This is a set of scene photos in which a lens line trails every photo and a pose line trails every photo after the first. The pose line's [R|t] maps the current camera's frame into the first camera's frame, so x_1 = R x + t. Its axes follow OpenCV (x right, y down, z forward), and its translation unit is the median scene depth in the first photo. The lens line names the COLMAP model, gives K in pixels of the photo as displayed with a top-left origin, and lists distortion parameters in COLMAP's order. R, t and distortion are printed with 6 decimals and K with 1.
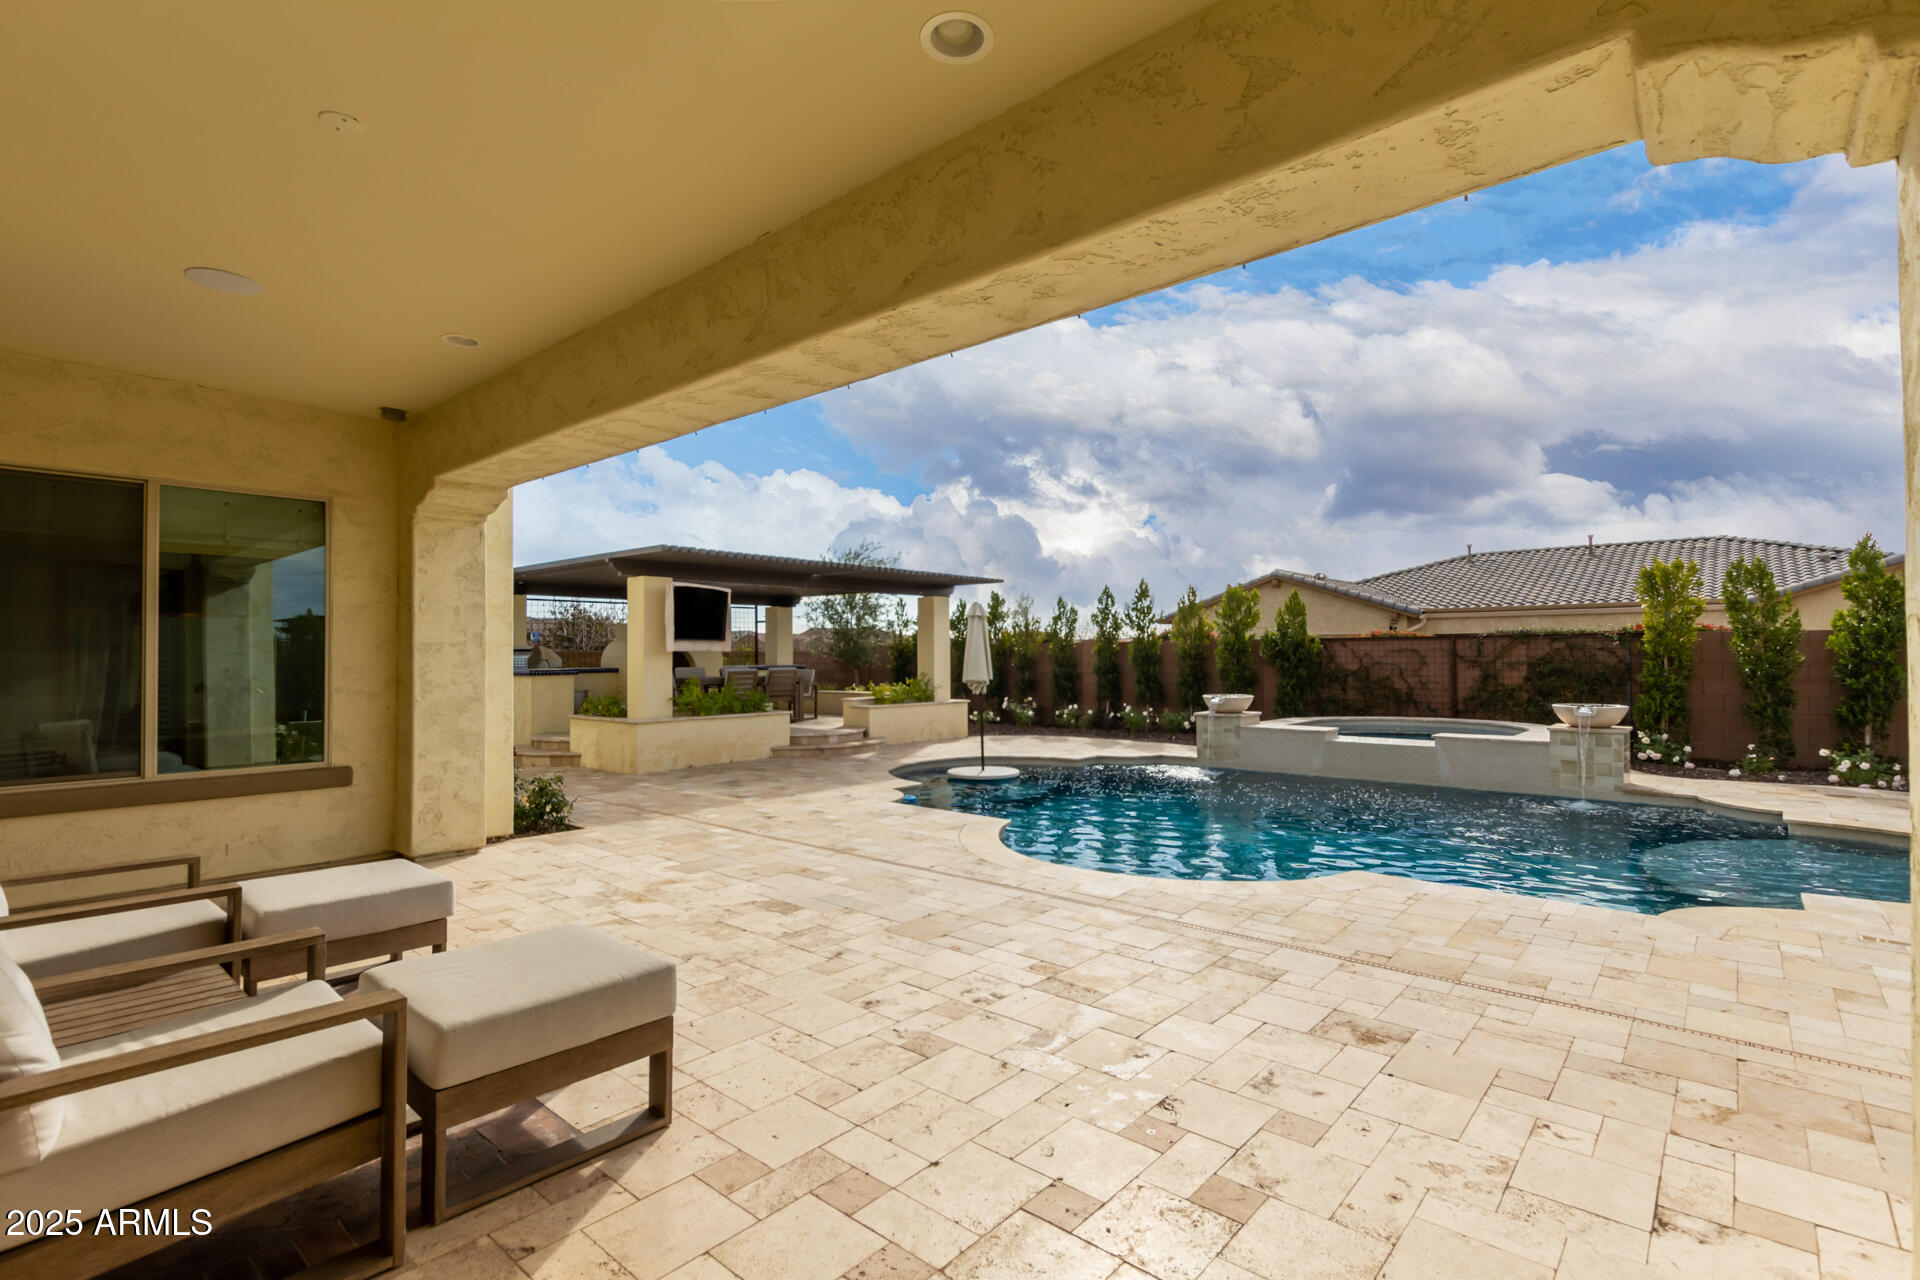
lens RADIAL K [[886.6, 0, 964.1], [0, 886.6, 653.7], [0, 0, 1]] dist [0.000597, 0.000215]
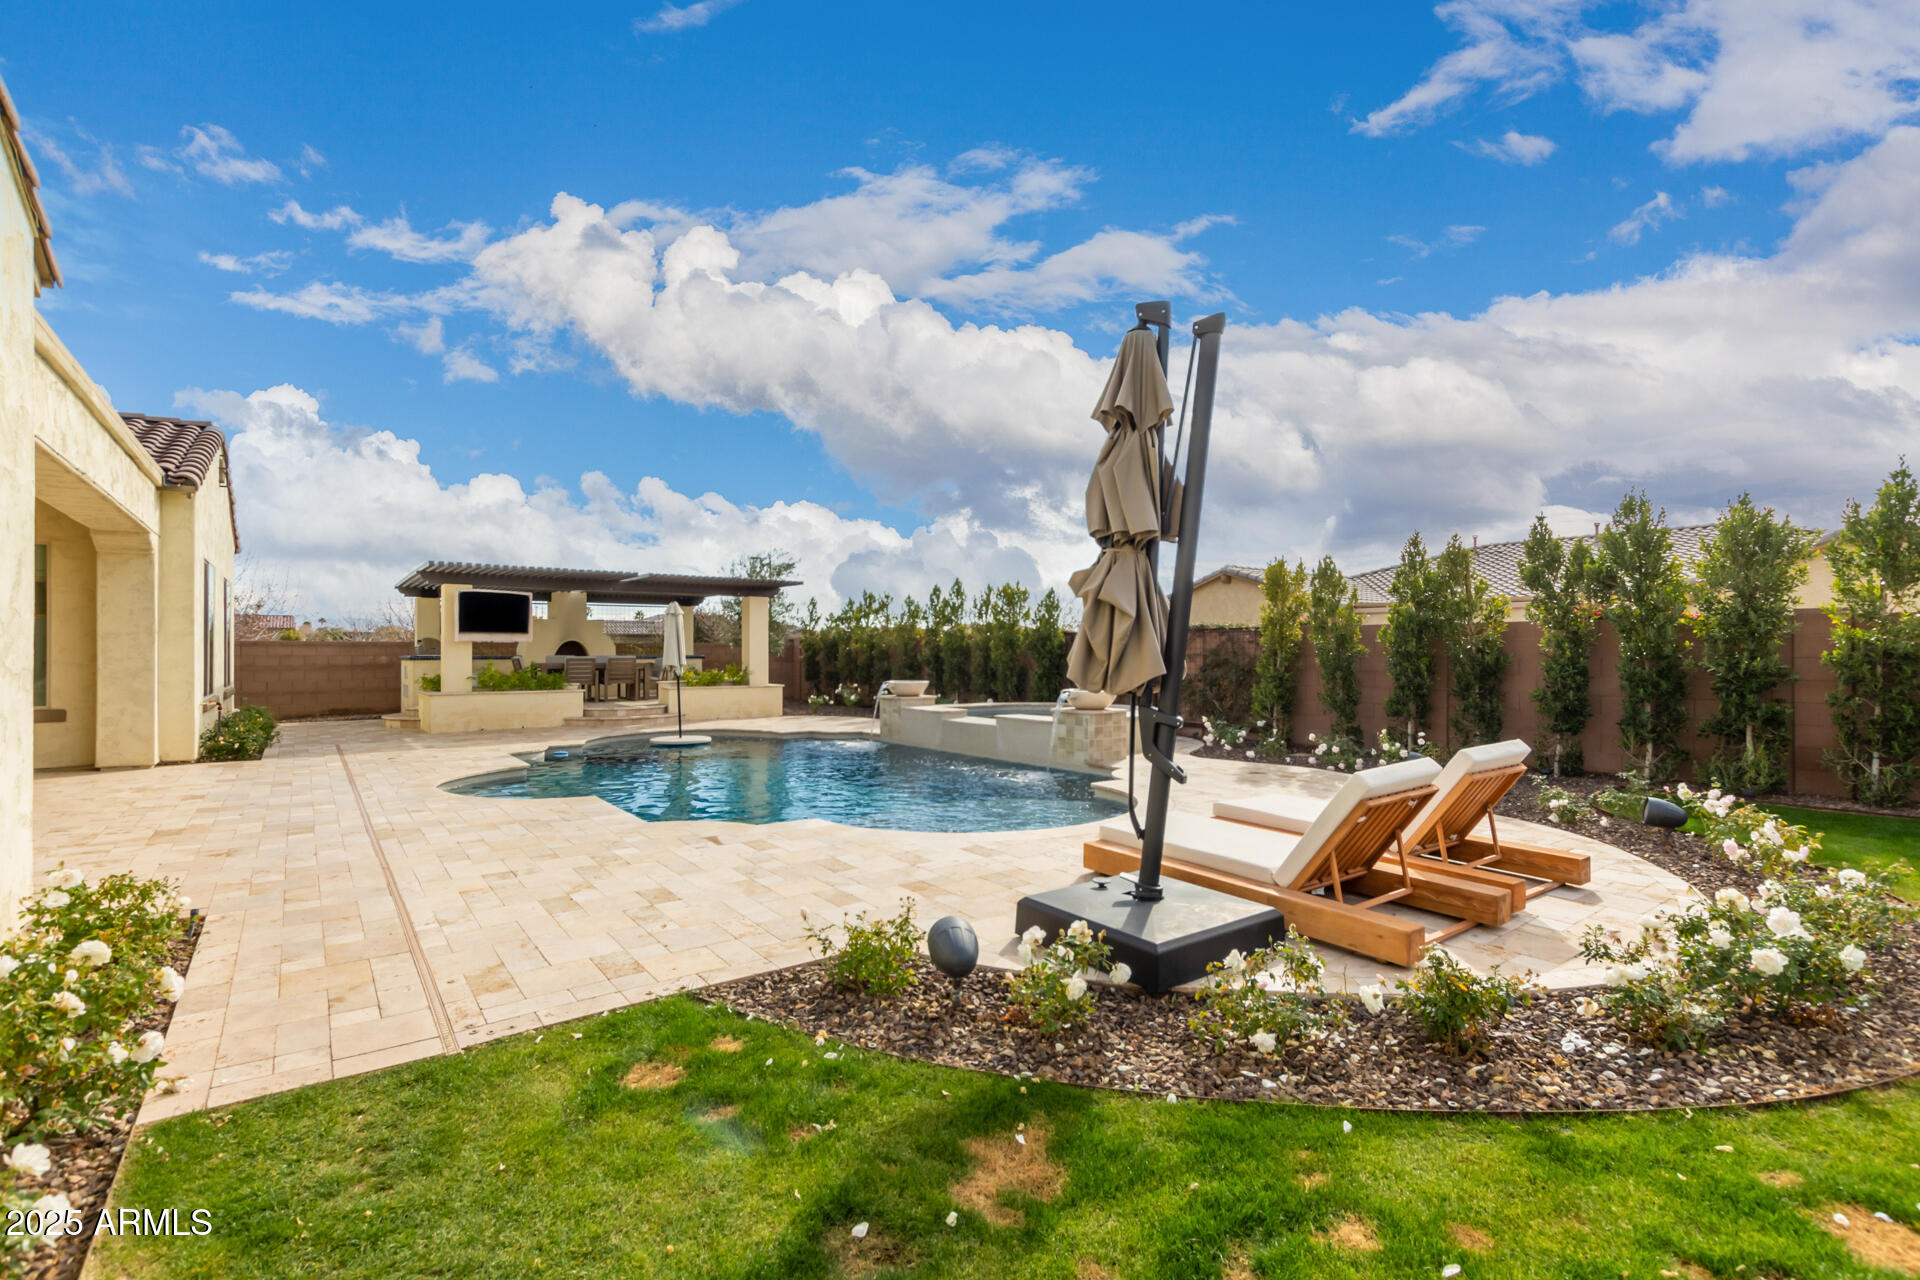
lens RADIAL K [[886.6, 0, 964.1], [0, 886.6, 653.7], [0, 0, 1]] dist [0.000597, 0.000215]
pose [[0.977992, 0.005533, -0.208569, 0.652948], [-0.004420, 0.999973, 0.005800, 0.004605], [0.208596, -0.004750, 0.977990, -0.123774]]
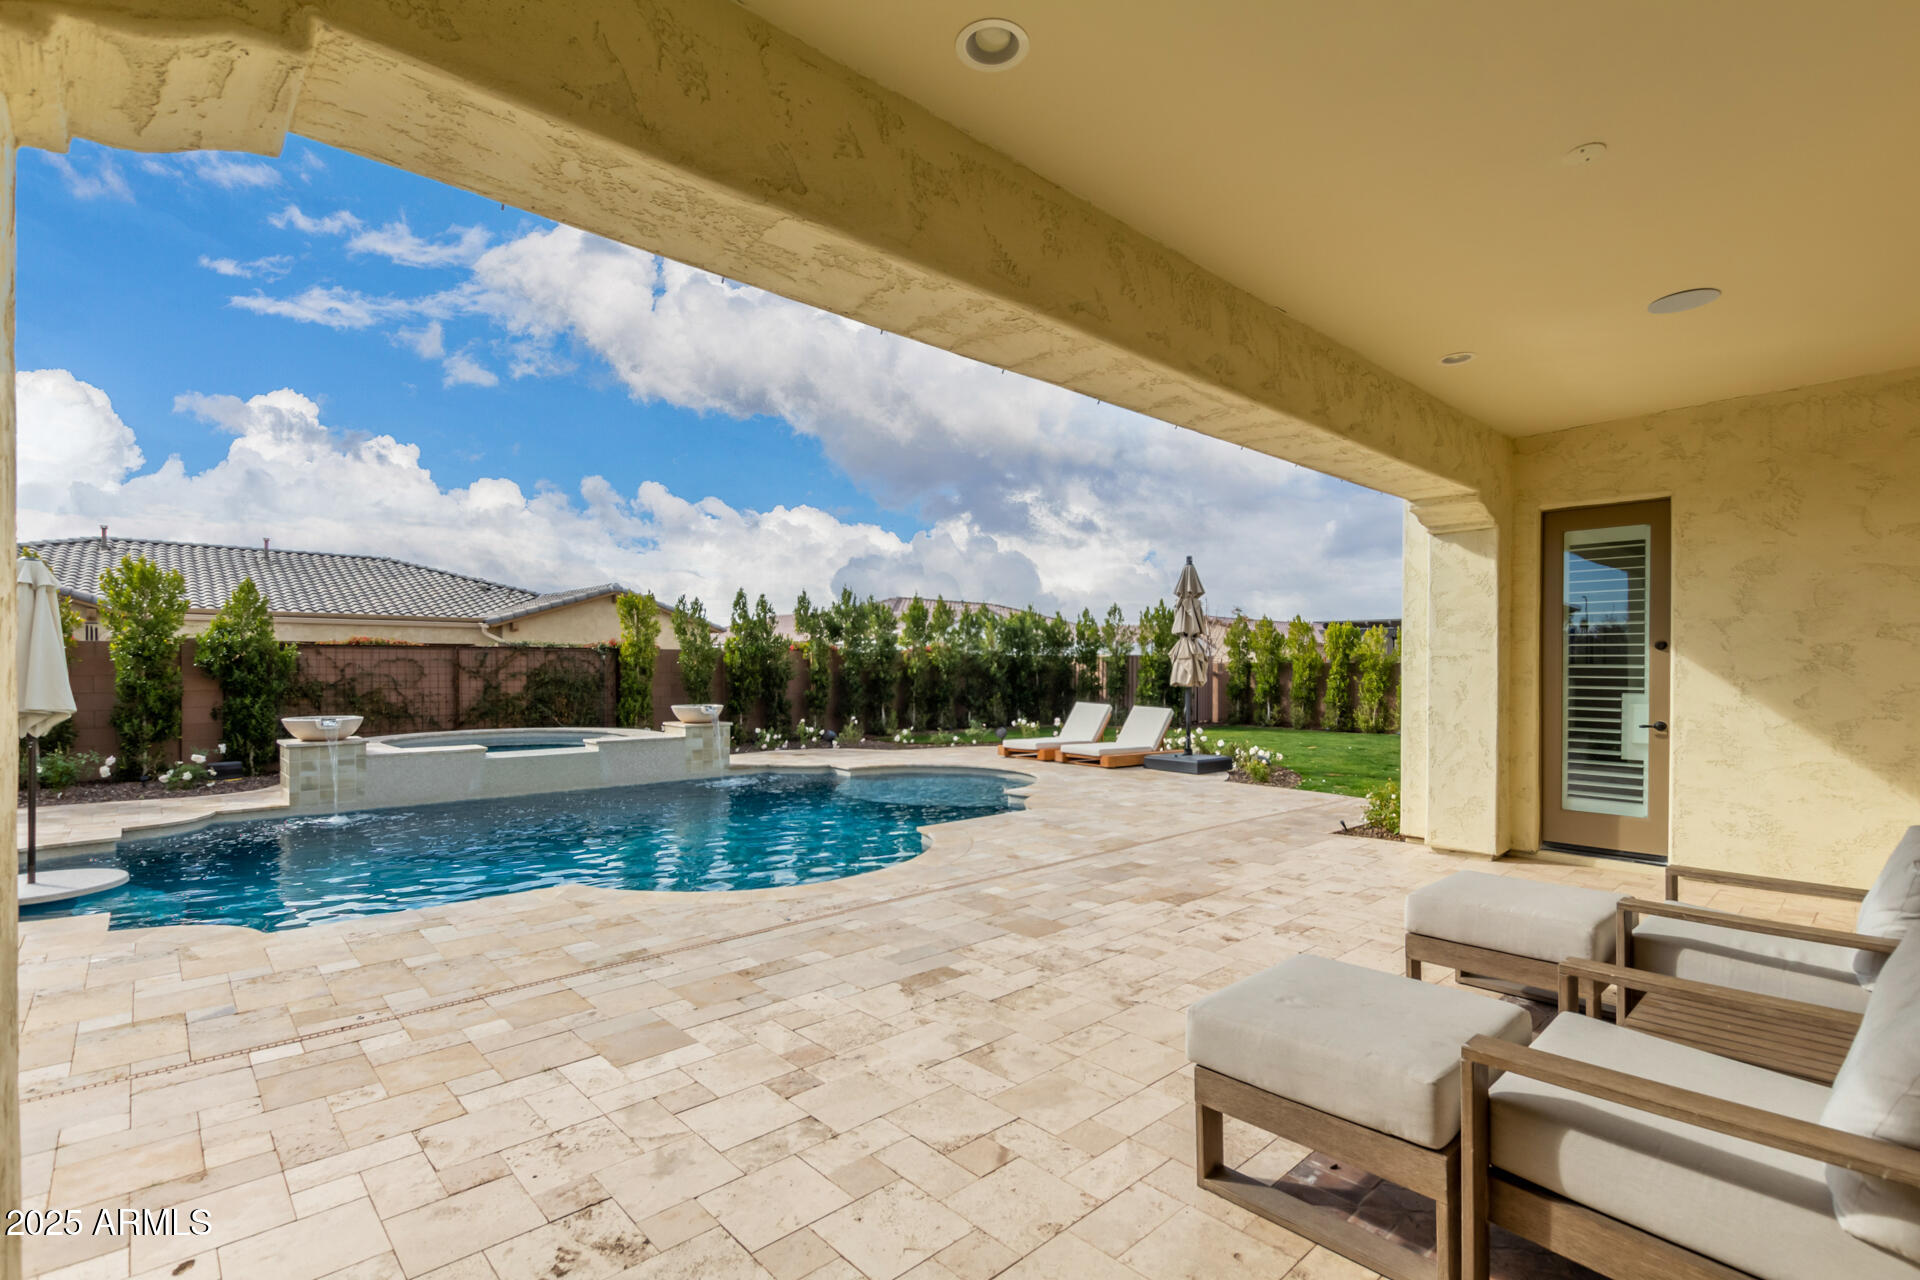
lens RADIAL K [[913.0, 0, 968.1], [0, 913.0, 680.1], [0, 0, 1]] dist [0.002109, 0.000233]
pose [[0.089614, -0.010915, 0.995917, -0.475551], [-0.005025, 0.999922, 0.011411, 0.003797], [-0.995964, -0.006027, 0.089552, 0.417191]]
